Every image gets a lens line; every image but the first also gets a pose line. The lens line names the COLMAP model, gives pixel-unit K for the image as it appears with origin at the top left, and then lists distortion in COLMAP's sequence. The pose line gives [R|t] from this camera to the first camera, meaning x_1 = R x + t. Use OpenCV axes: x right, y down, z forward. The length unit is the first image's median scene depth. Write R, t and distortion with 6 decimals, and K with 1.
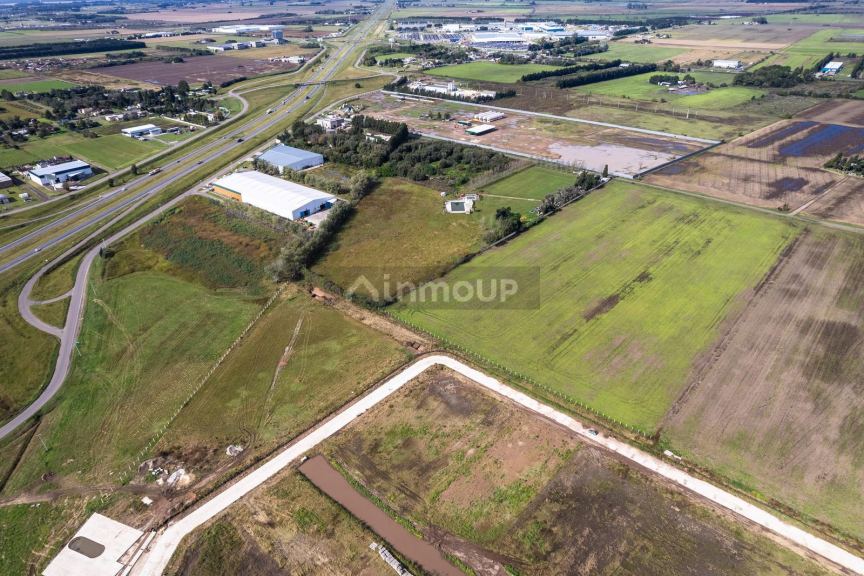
lens RADIAL K [[571.3, 0, 433.7], [0, 571.3, 284.9], [0, 0, 1]] dist [-0.093214, 0.087748]
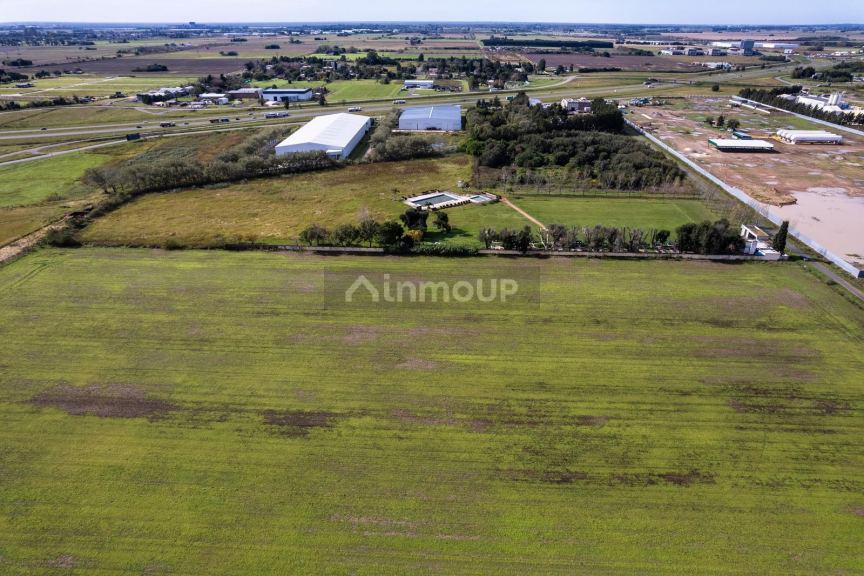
lens RADIAL K [[554.5, 0, 434.3], [0, 554.5, 294.4], [0, 0, 1]] dist [-0.085731, 0.076613]
pose [[0.622491, 0.373757, -0.687613, 0.544264], [-0.388970, 0.910149, 0.142587, -0.146552], [0.679123, 0.178702, 0.711940, 0.675901]]
